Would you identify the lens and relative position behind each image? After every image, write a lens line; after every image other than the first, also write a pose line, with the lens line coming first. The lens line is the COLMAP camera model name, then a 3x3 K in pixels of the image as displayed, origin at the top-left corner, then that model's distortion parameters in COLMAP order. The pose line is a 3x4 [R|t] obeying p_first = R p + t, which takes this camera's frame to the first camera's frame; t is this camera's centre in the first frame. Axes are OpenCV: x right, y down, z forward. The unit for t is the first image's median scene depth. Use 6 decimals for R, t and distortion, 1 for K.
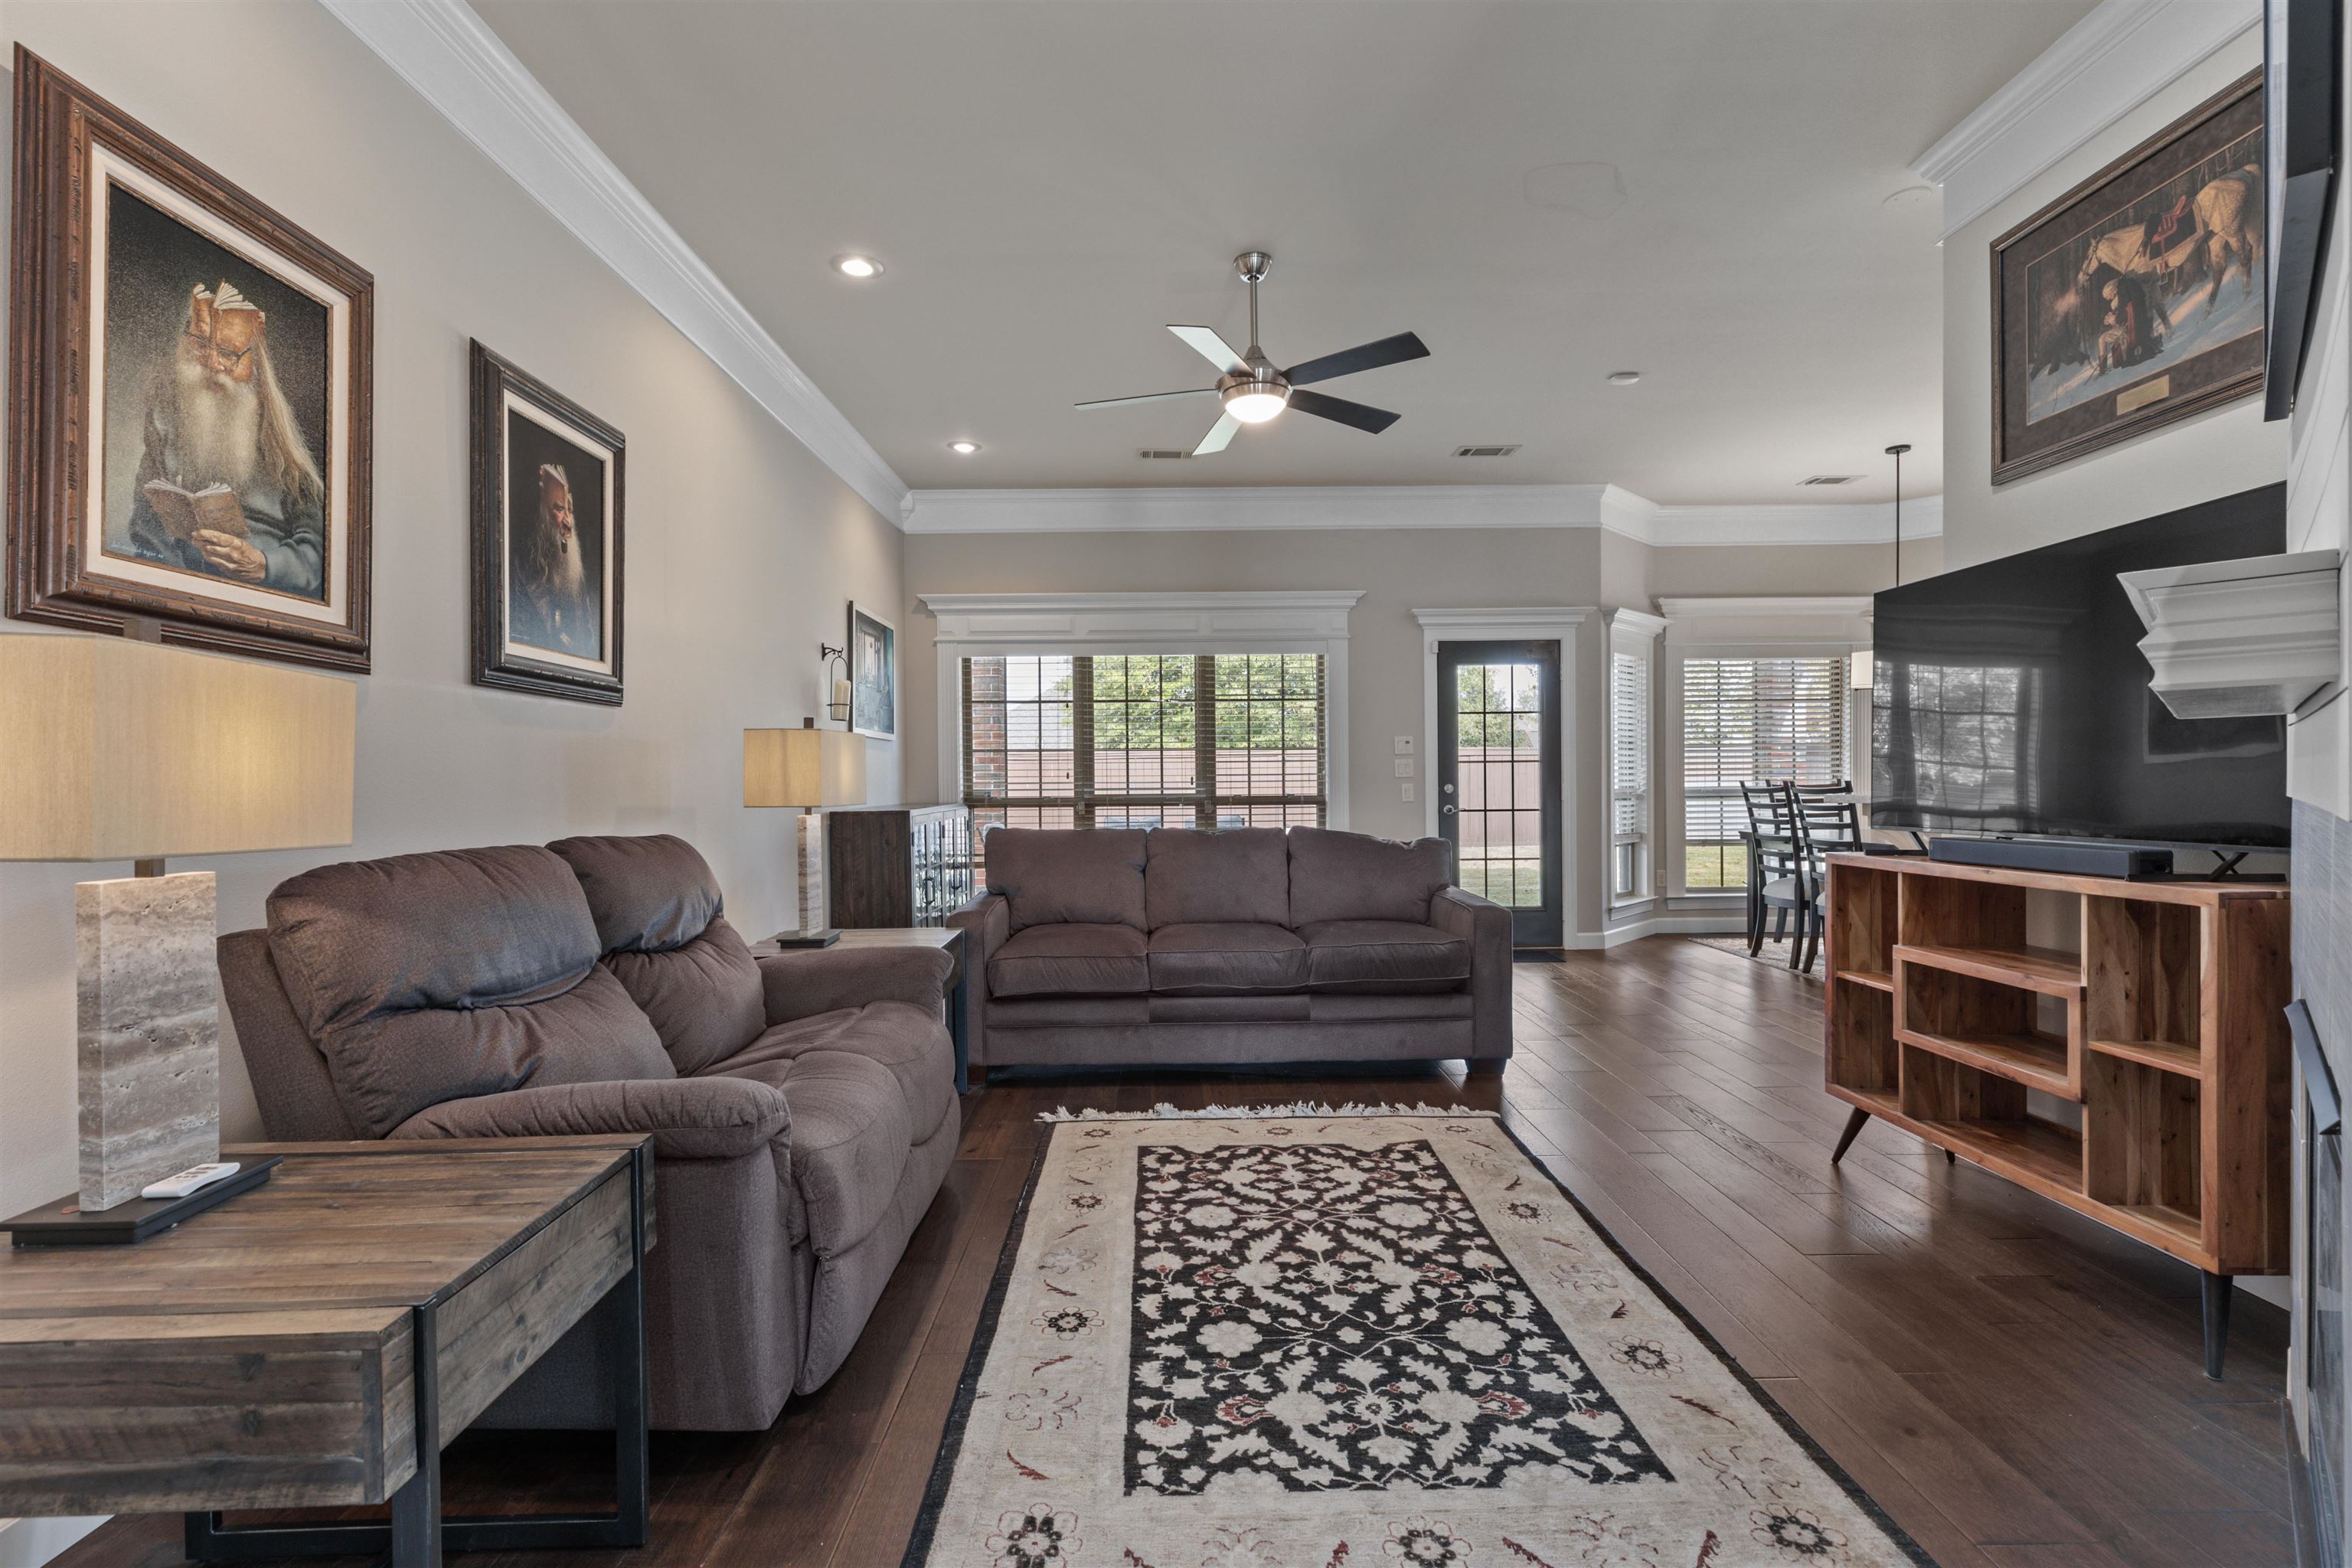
lens RADIAL K [[1062.5, 0, 1180.0], [0, 1062.5, 780.1], [0, 0, 1]] dist [-0.005223, -0.000412]
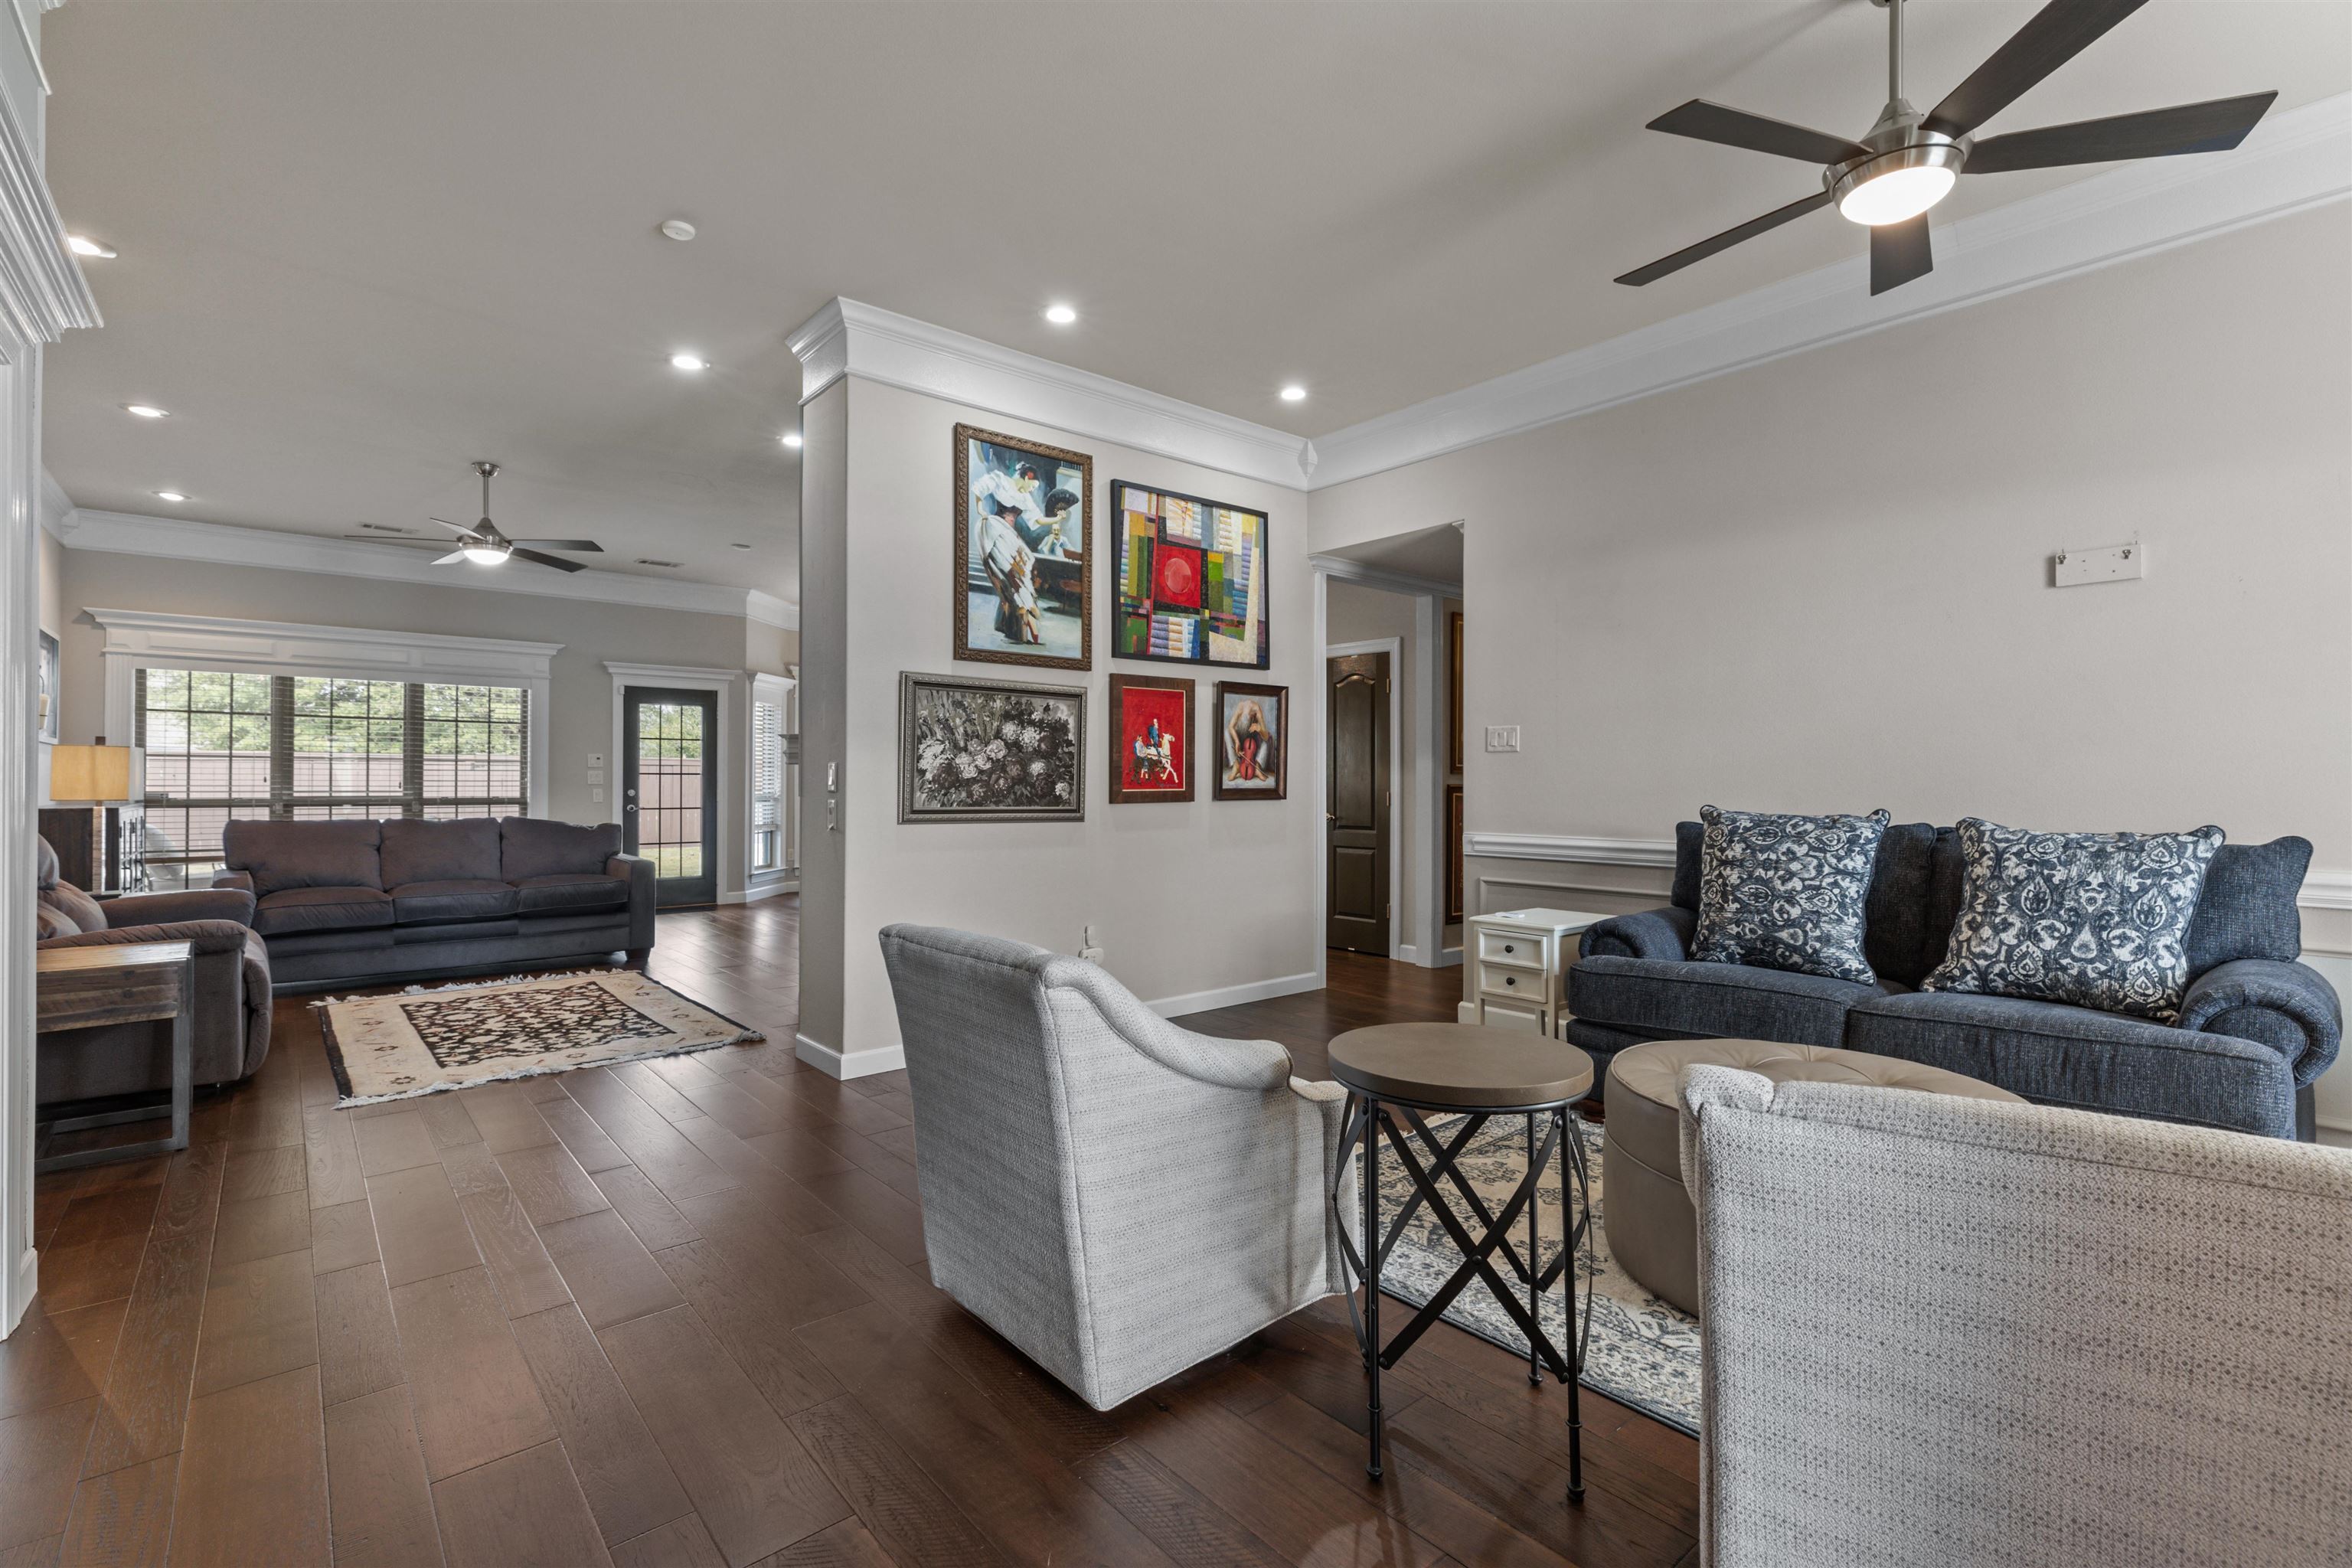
lens RADIAL K [[1062.5, 0, 1200.3], [0, 1062.5, 781.0], [0, 0, 1]] dist [-0.005223, -0.000412]
pose [[0.758319, 0.013979, 0.651734, -0.125701], [-0.008866, 0.999899, -0.011130, 0.001848], [-0.651823, 0.002662, 0.758366, -0.778139]]
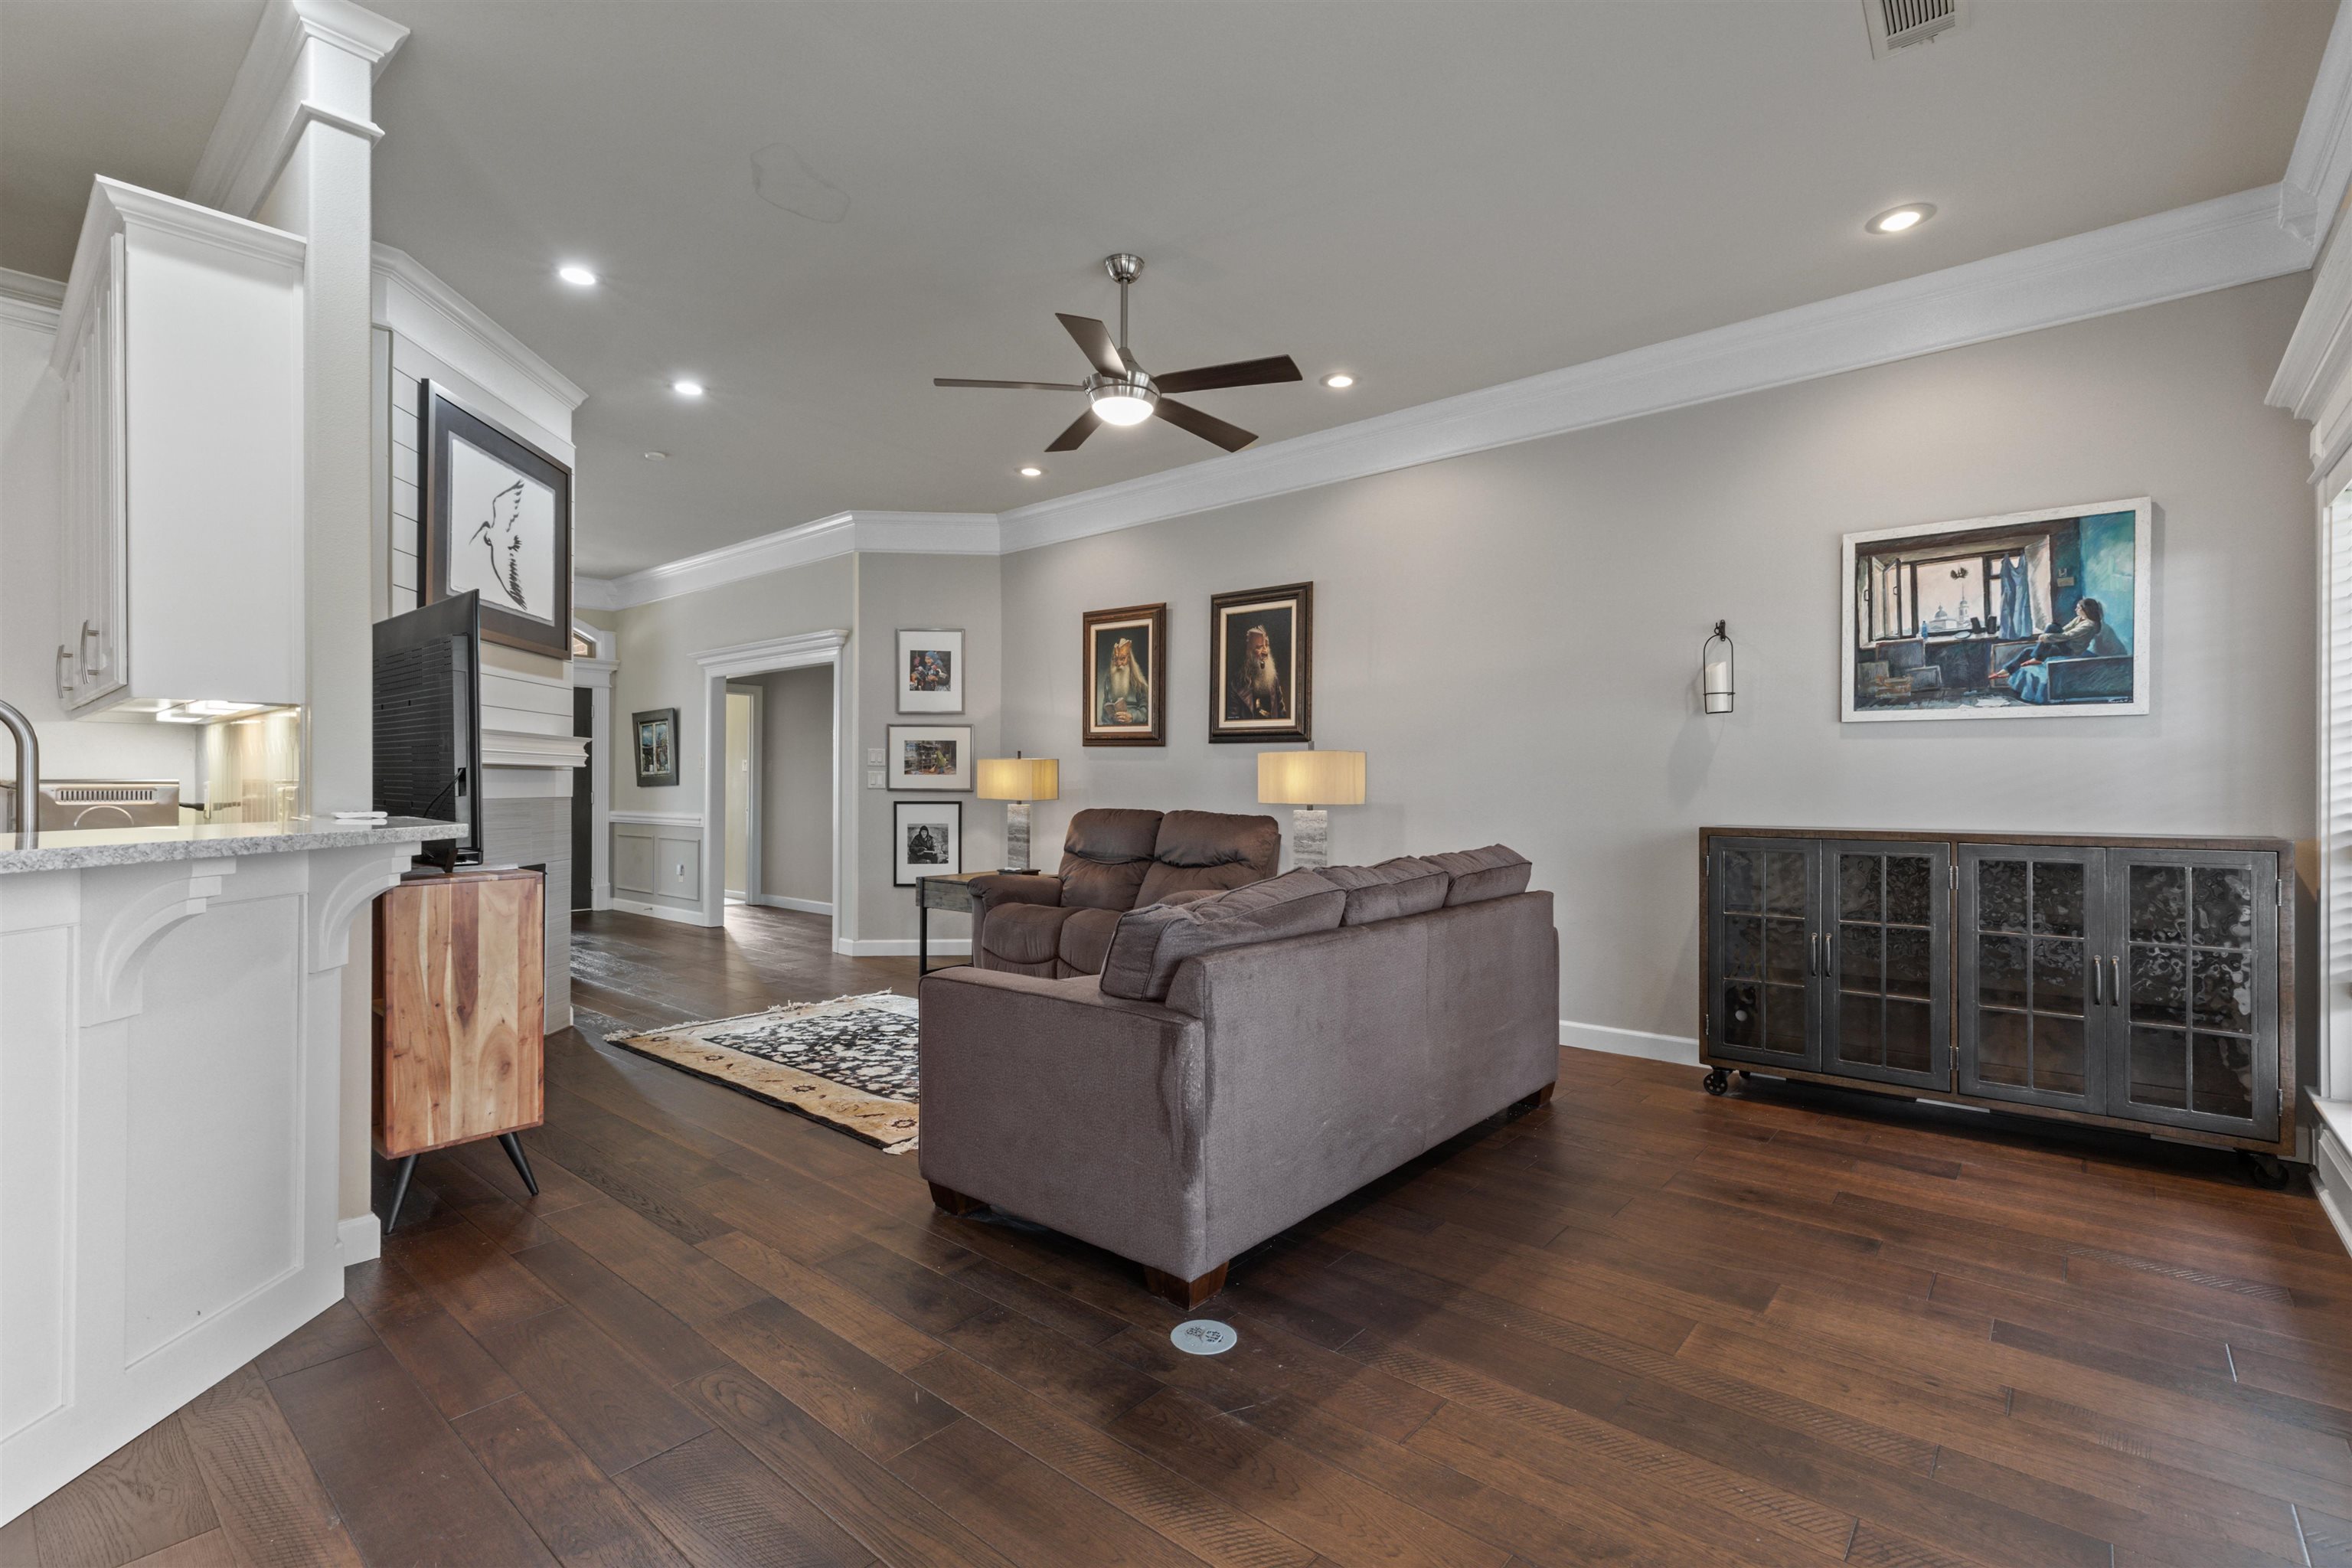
lens RADIAL K [[1062.5, 0, 1179.4], [0, 1062.5, 781.1], [0, 0, 1]] dist [-0.005223, -0.000412]
pose [[-0.659951, 0.007909, -0.751267, 0.742622], [0.003526, 0.999966, 0.007430, -0.015999], [0.751300, 0.002255, -0.659956, 1.622185]]
